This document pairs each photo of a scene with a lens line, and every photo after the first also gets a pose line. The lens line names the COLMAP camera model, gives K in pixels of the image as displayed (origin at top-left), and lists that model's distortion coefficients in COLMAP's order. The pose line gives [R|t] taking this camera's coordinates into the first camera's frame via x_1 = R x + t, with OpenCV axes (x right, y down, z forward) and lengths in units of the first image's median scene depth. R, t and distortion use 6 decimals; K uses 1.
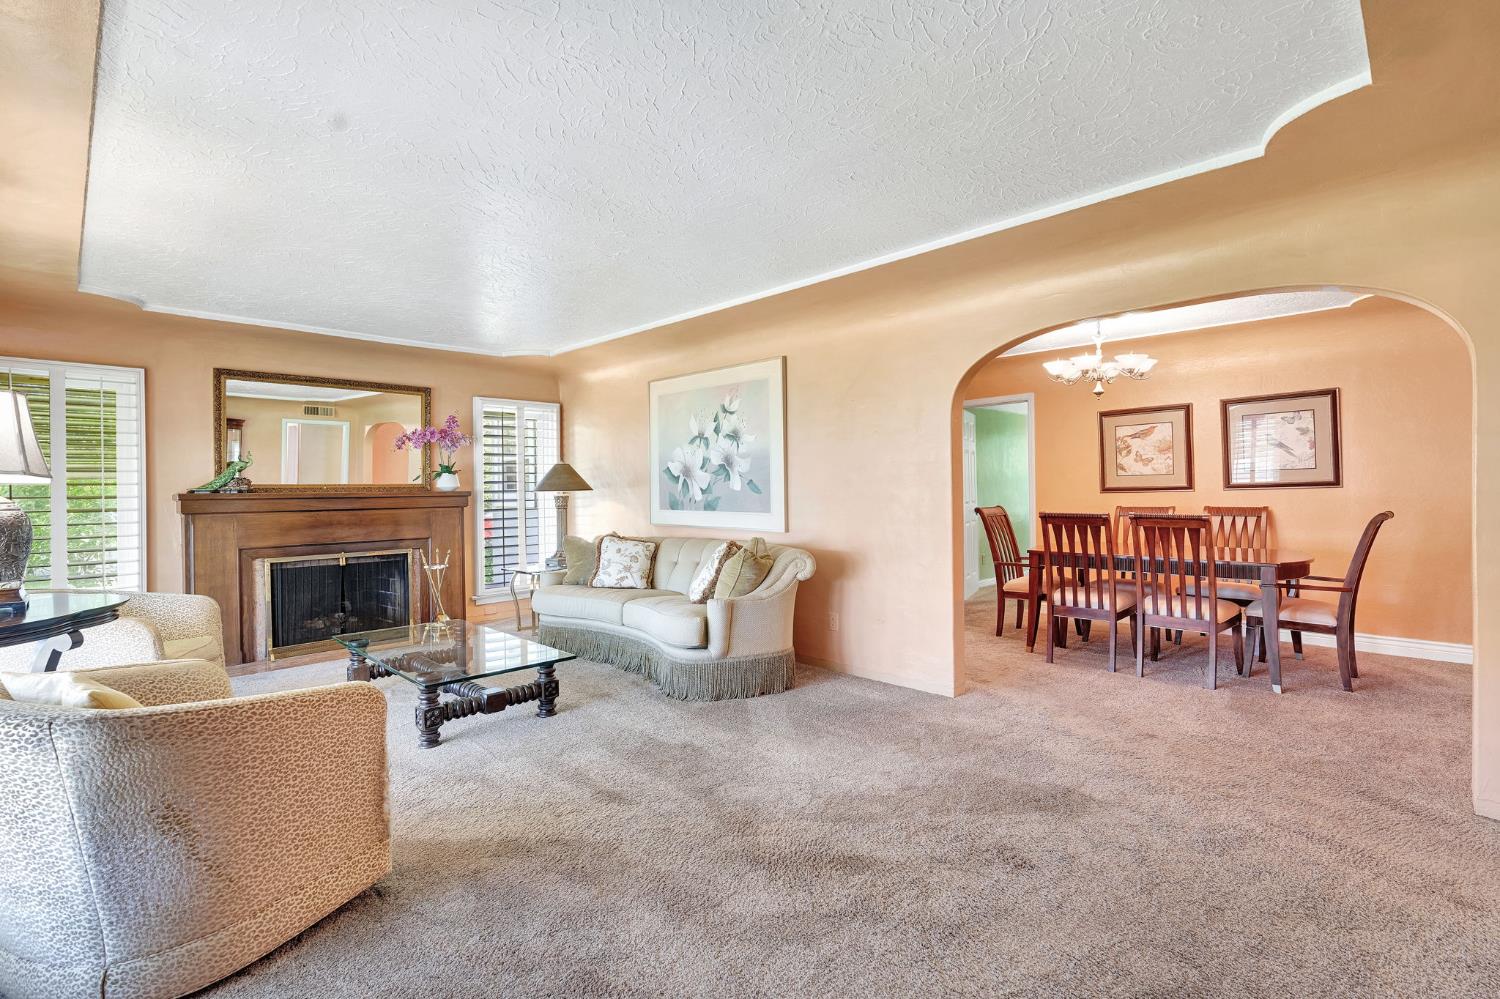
lens RADIAL K [[676.5, 0, 747.9], [0, 676.5, 496.8], [0, 0, 1]] dist [0.000346, 0.000310]
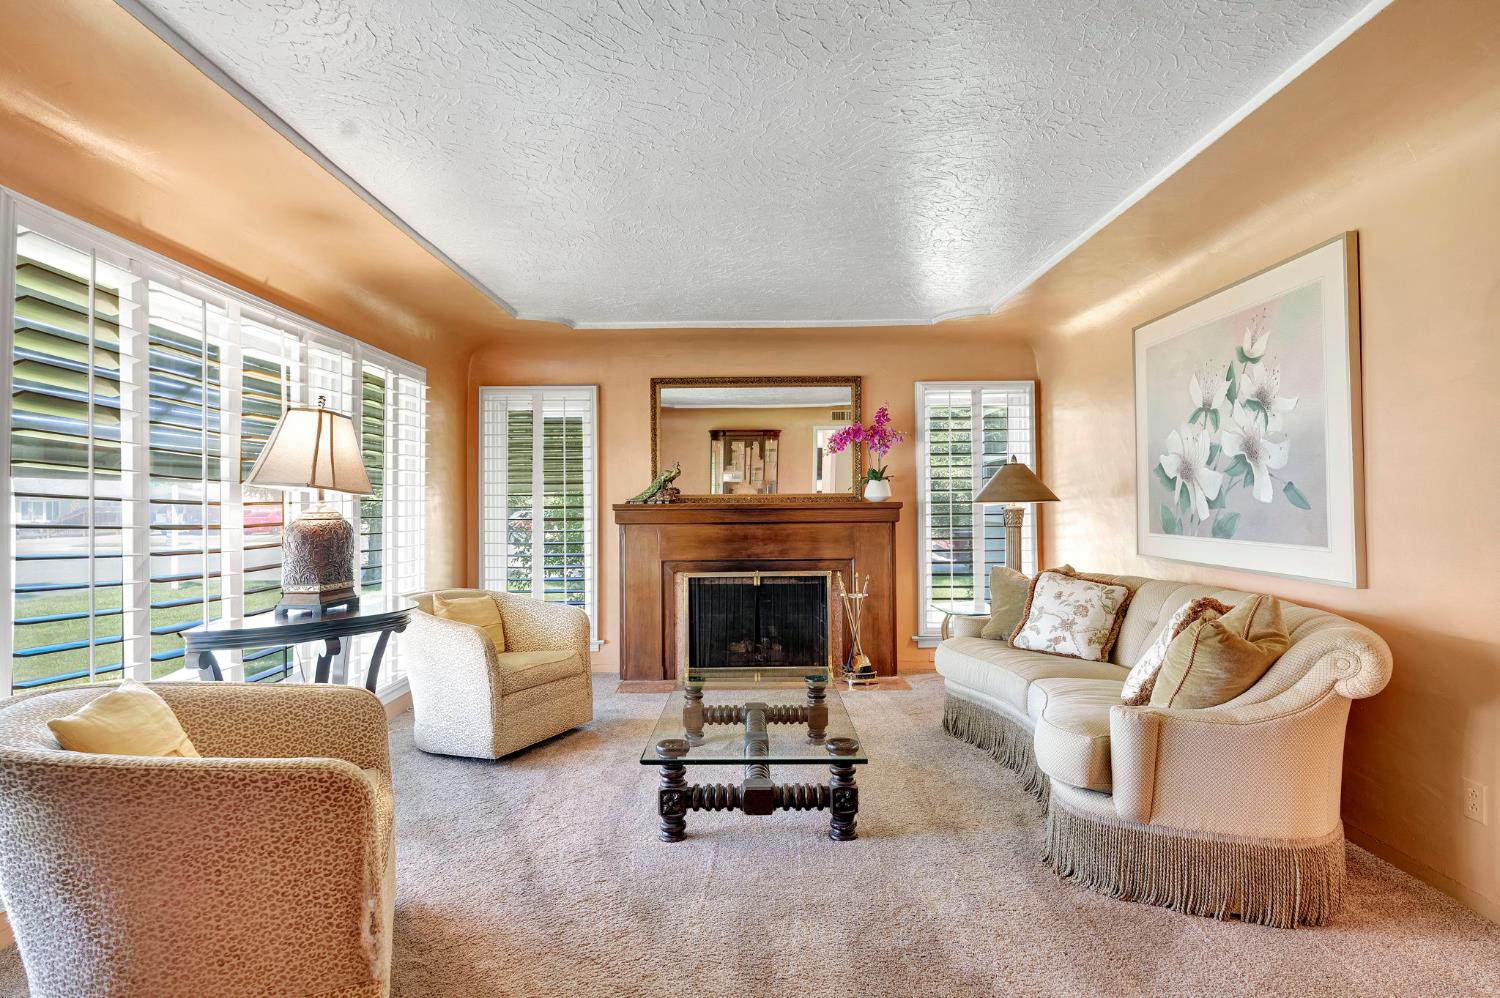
lens RADIAL K [[799.6, 0, 750.4], [0, 799.6, 492.7], [0, 0, 1]] dist [0.000634, 0.000286]
pose [[0.711424, -0.005394, -0.702743, 0.138207], [-0.007472, 0.999856, -0.015238, -0.004297], [0.702724, 0.016092, 0.711281, 0.254595]]
